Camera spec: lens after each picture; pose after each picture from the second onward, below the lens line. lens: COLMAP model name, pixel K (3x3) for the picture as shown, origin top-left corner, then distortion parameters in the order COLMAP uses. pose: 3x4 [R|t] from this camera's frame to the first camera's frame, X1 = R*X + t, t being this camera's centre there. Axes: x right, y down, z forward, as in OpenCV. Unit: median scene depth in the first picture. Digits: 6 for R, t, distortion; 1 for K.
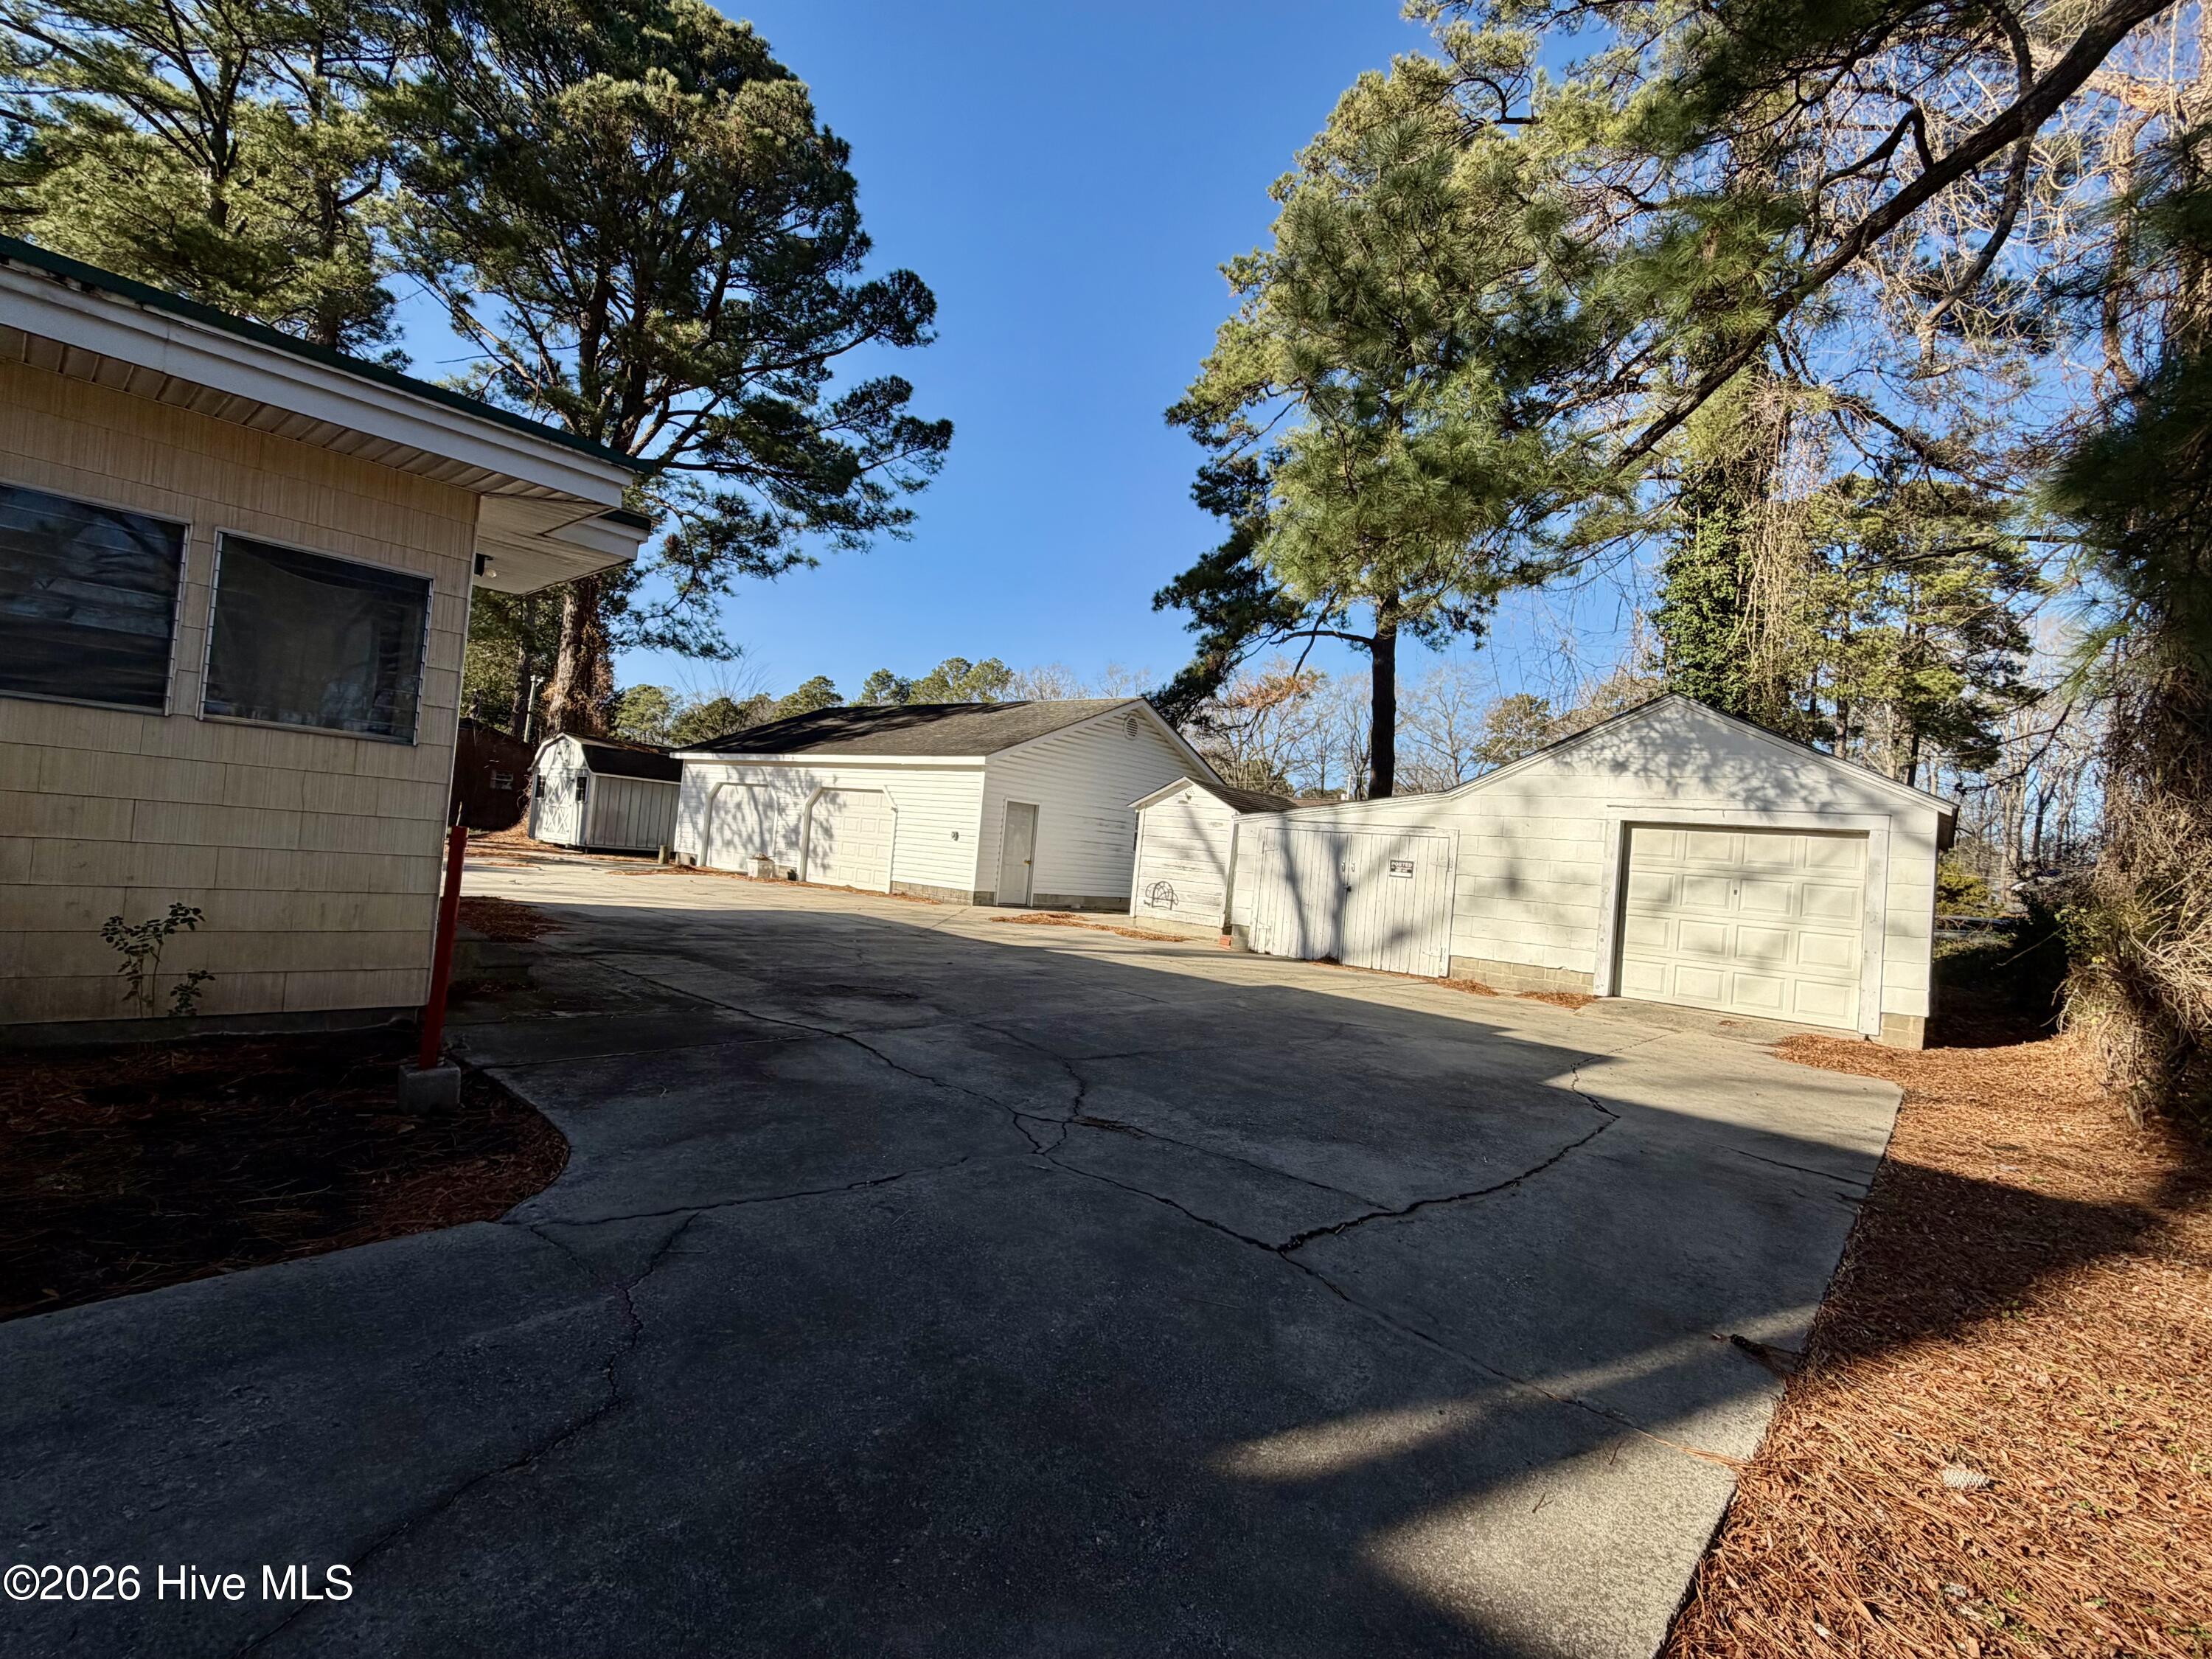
lens RADIAL K [[1039.5, 0, 1106.0], [0, 1039.5, 829.5], [0, 0, 1]] dist [-0.002466, -0.000632]
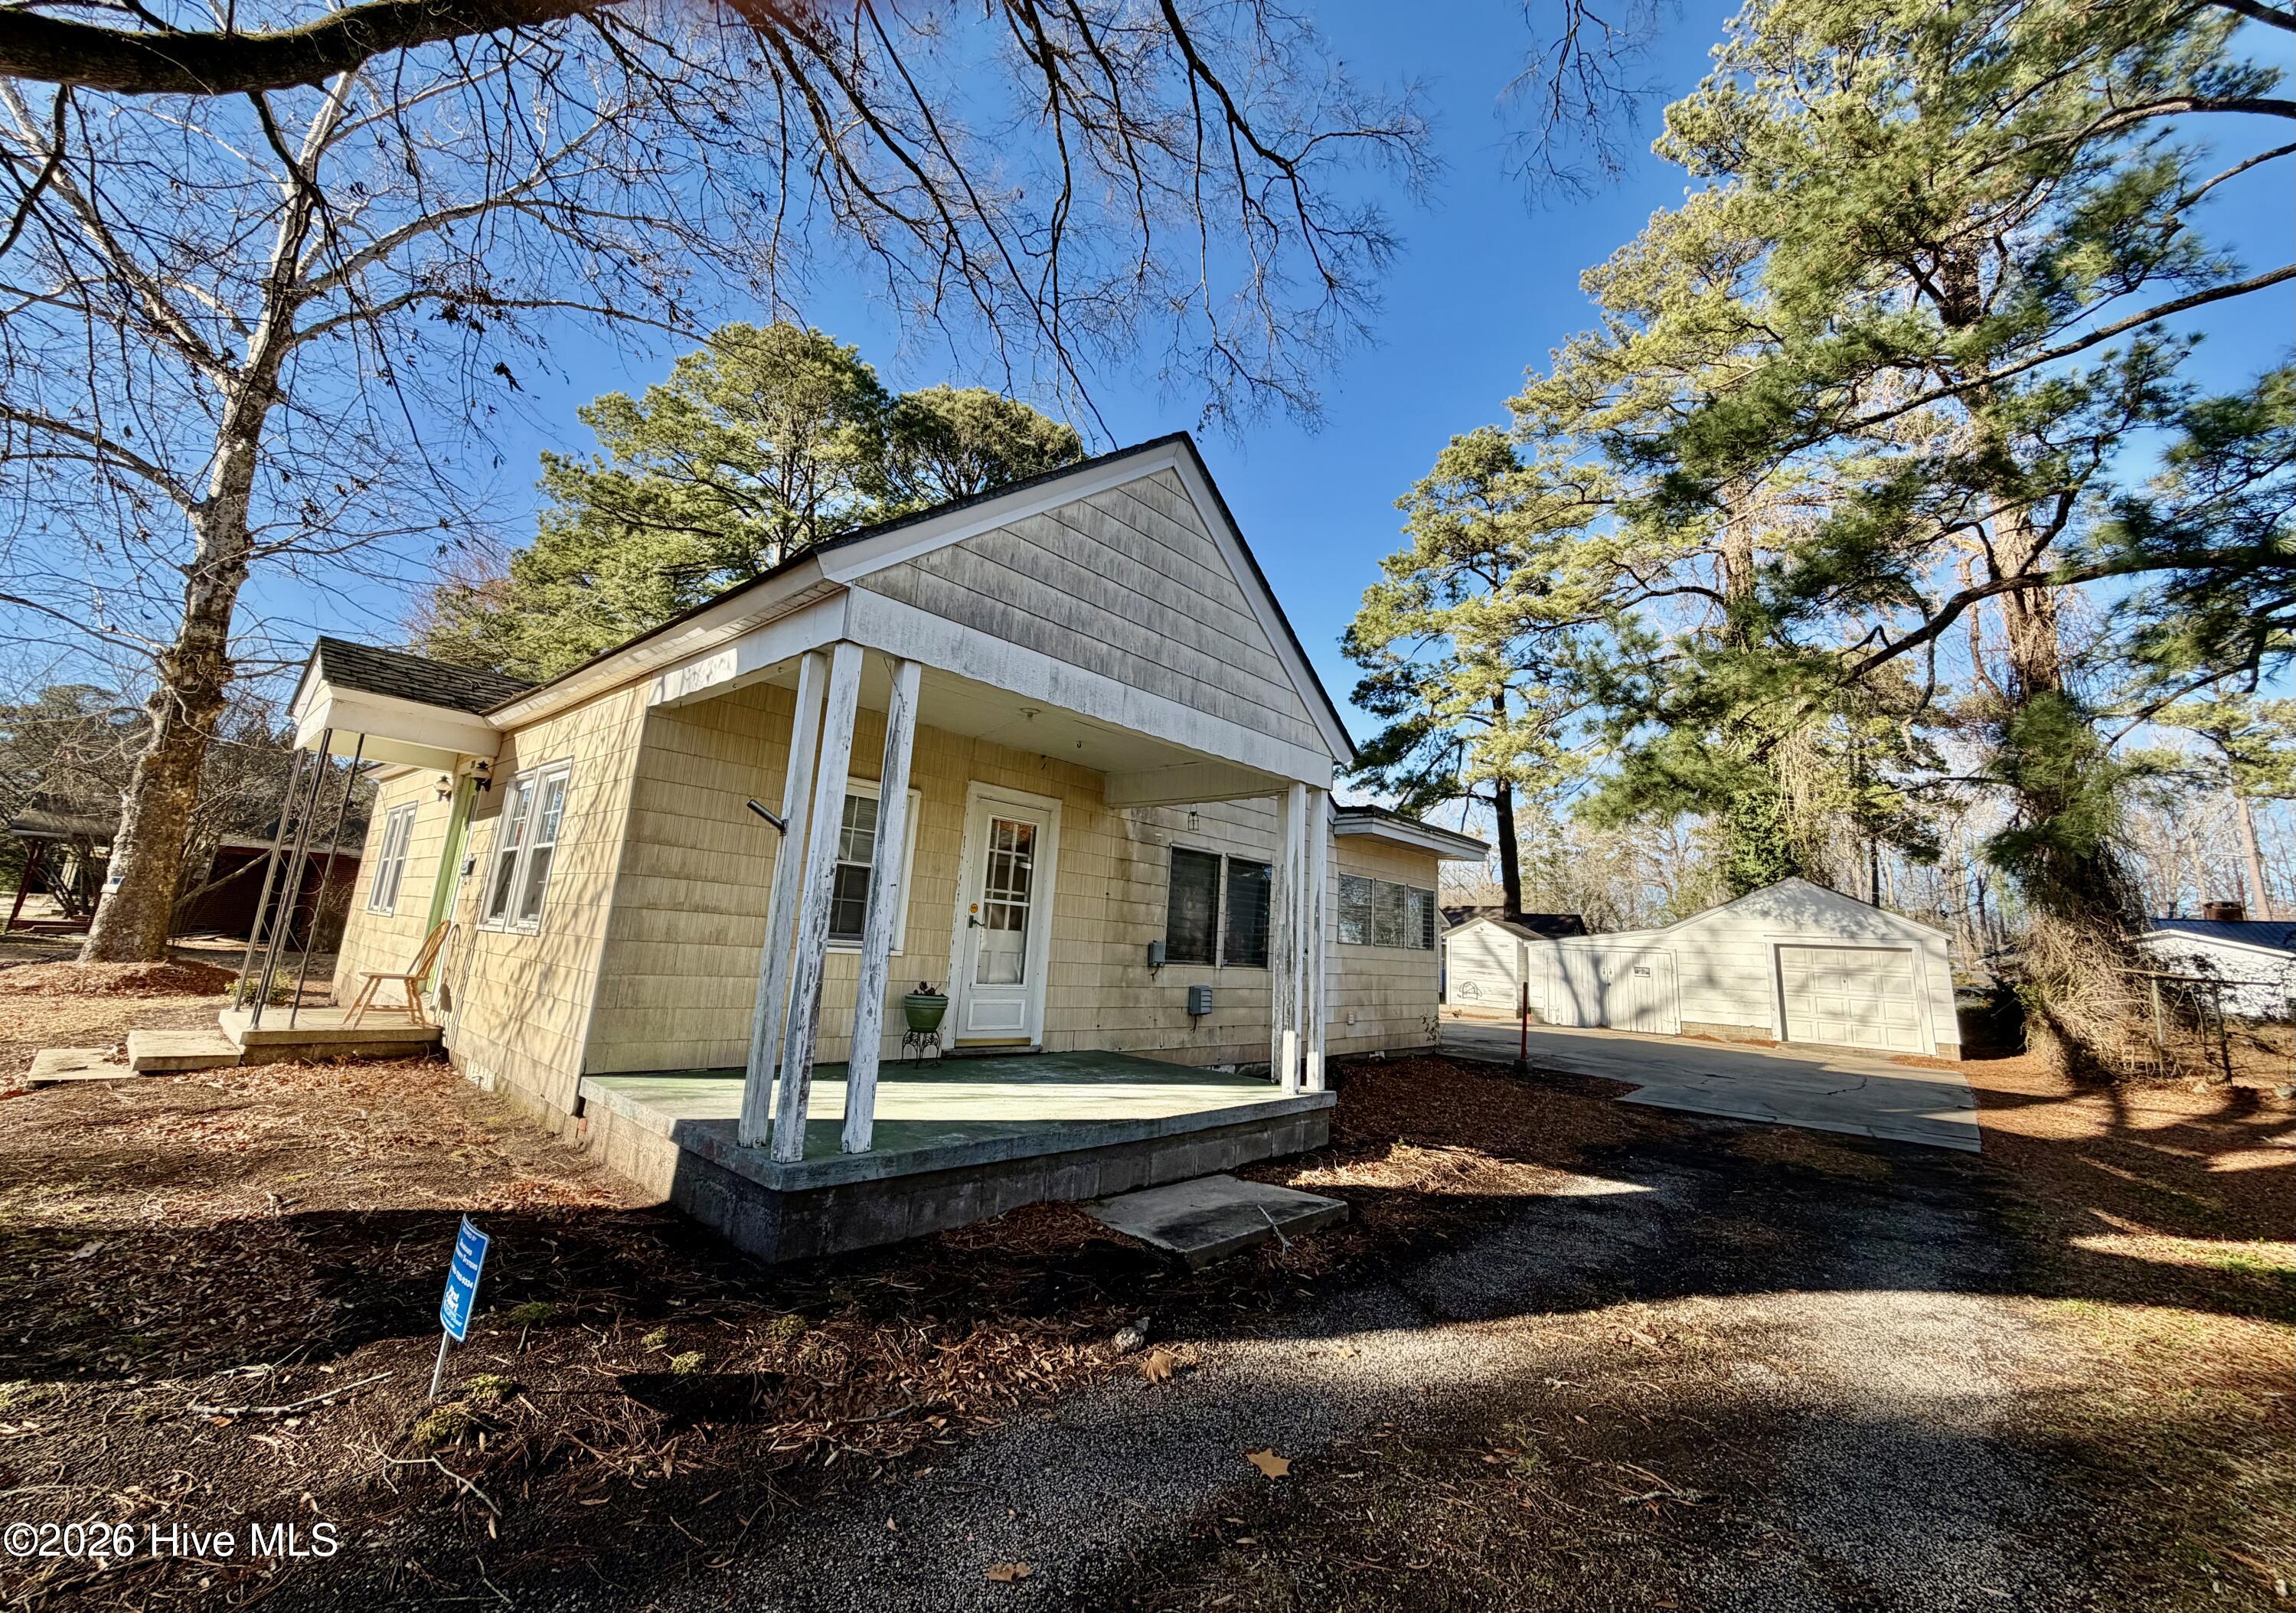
lens RADIAL K [[908.1, 0, 1145.6], [0, 908.1, 746.1], [0, 0, 1]] dist [-0.012794, -0.000158]
pose [[0.999618, -0.027401, -0.003651, -0.515490], [0.026177, 0.980756, -0.193475, -0.061462], [0.008882, 0.193306, 0.981098, -0.560113]]
